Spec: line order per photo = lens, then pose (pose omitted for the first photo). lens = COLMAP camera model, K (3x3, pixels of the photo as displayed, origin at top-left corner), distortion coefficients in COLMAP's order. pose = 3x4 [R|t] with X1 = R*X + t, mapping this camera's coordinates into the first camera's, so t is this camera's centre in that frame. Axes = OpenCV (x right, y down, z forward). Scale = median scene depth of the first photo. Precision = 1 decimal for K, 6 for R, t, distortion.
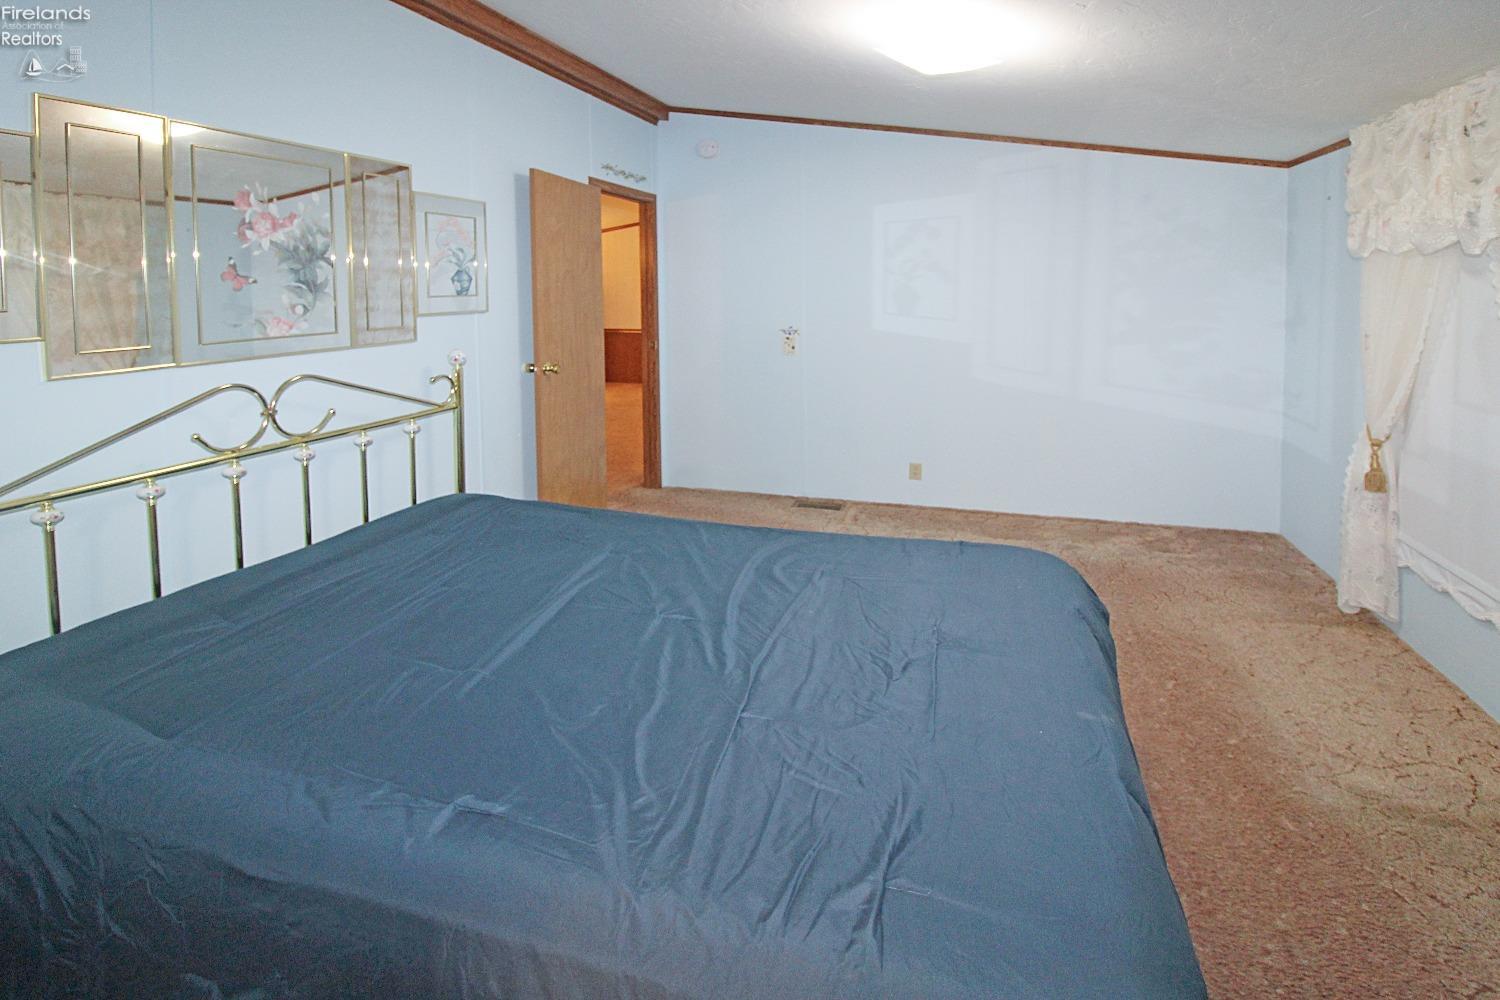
lens RADIAL K [[745.3, 0, 737.2], [0, 745.3, 467.5], [0, 0, 1]] dist [-0.000739, -0.000287]
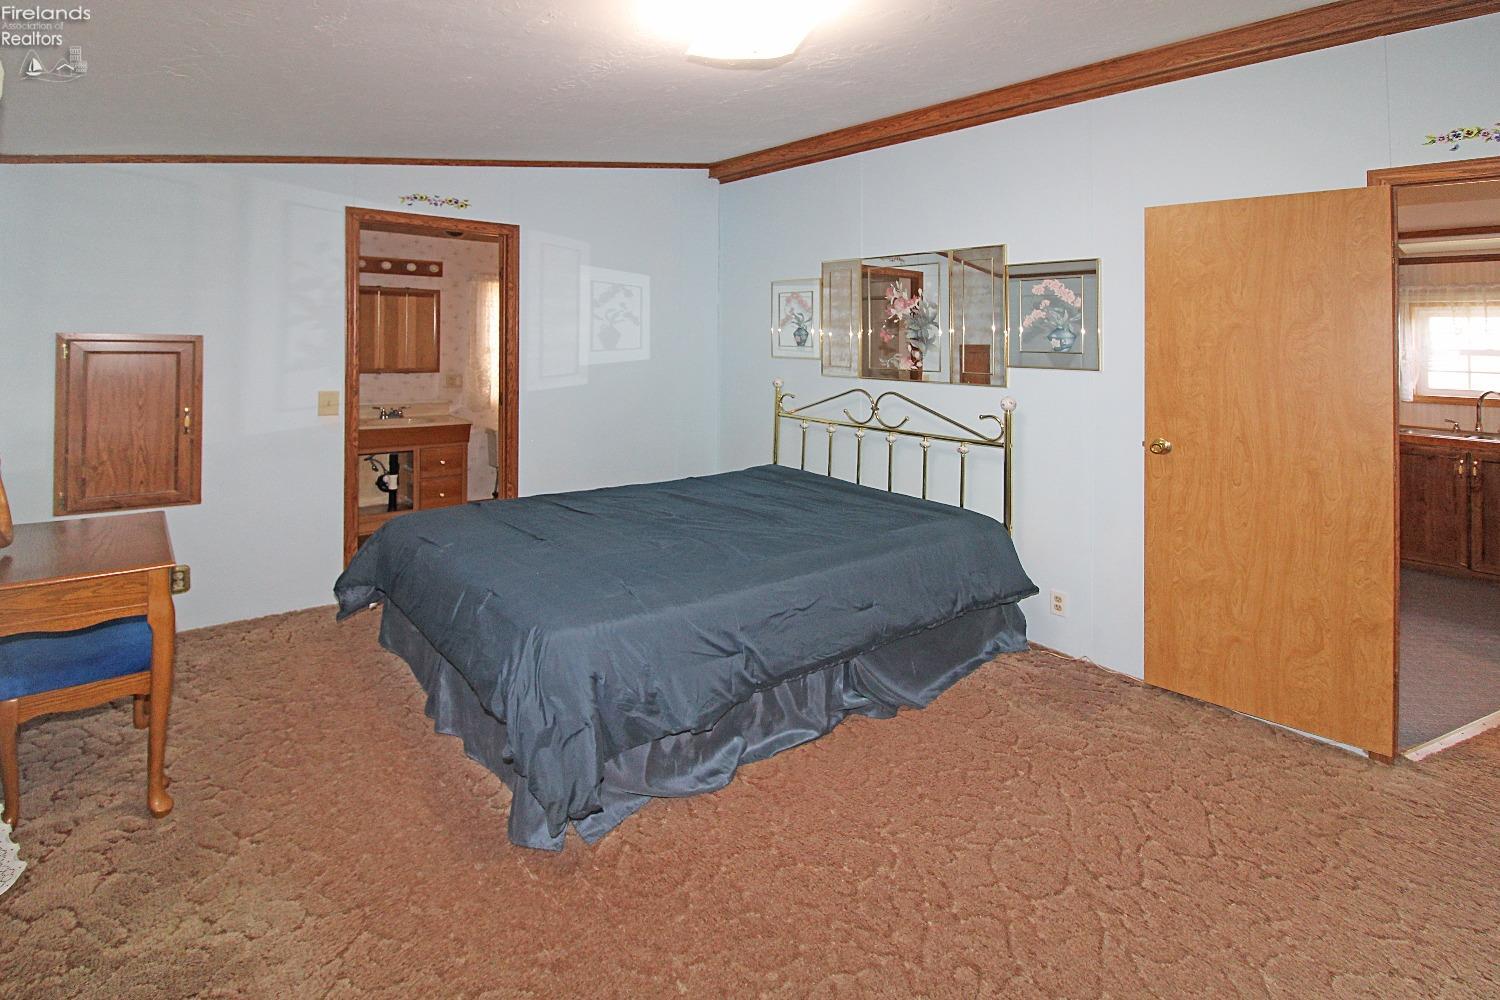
lens RADIAL K [[745.3, 0, 737.2], [0, 745.3, 467.5], [0, 0, 1]] dist [-0.000739, -0.000287]
pose [[-0.537957, 0.123867, -0.833822, 0.940492], [-0.226524, 0.931521, 0.284527, -0.333779], [0.811966, 0.341943, -0.473060, 1.440350]]
